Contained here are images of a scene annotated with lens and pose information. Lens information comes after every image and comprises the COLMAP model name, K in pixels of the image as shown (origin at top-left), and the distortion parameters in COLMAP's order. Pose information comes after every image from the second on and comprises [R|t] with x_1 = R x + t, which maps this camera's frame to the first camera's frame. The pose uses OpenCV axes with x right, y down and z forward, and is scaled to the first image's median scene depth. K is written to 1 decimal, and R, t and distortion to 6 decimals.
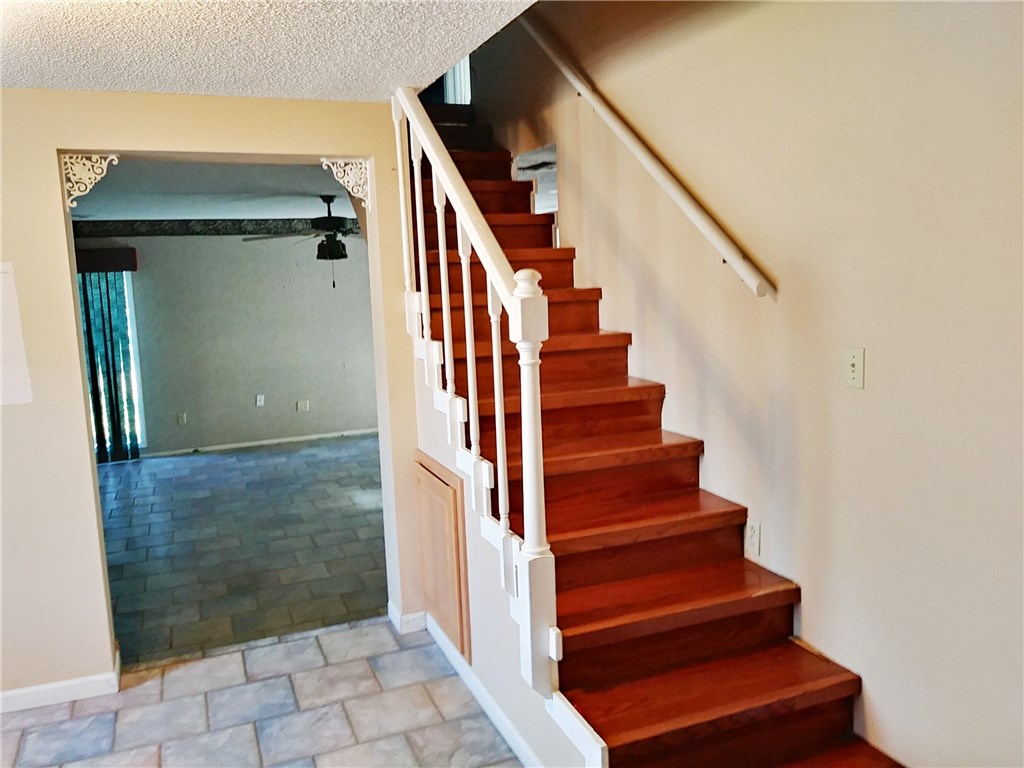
lens RADIAL K [[830.0, 0, 514.2], [0, 830.0, 381.1], [0, 0, 1]] dist [0.026763, -0.059386]
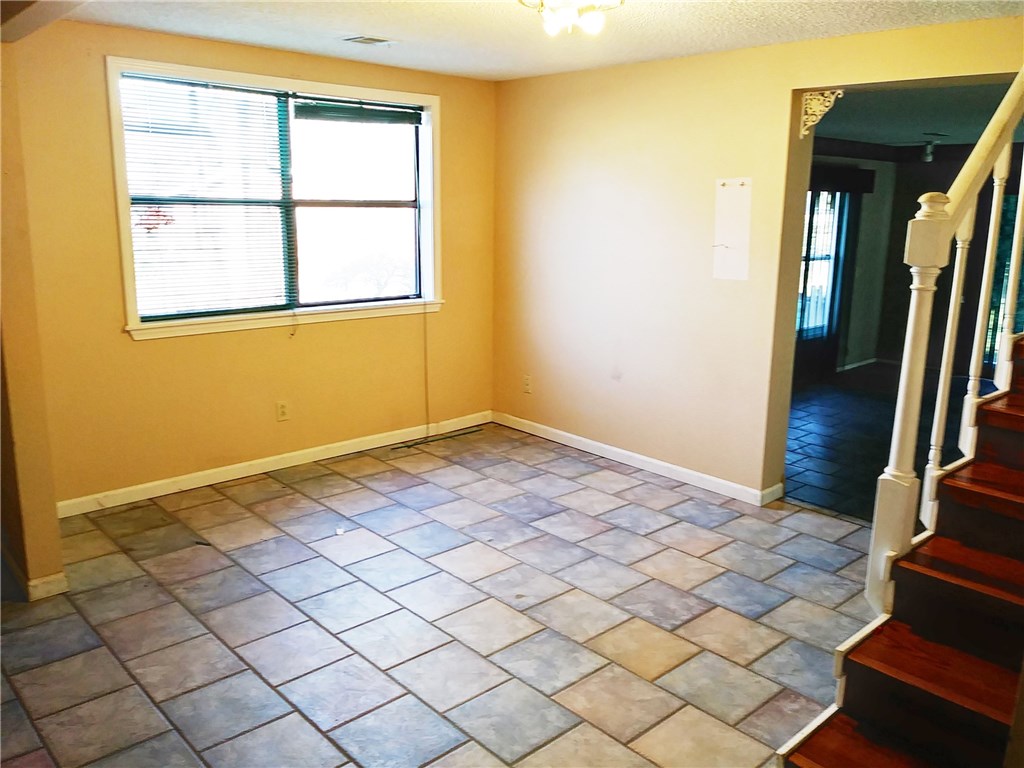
lens RADIAL K [[830.0, 0, 513.0], [0, 830.0, 383.2], [0, 0, 1]] dist [0.026763, -0.059386]
pose [[0.338383, 0.243598, -0.908932, 0.579697], [-0.153760, 0.967244, 0.201983, -0.027654], [0.928361, 0.071409, 0.364754, 0.137987]]
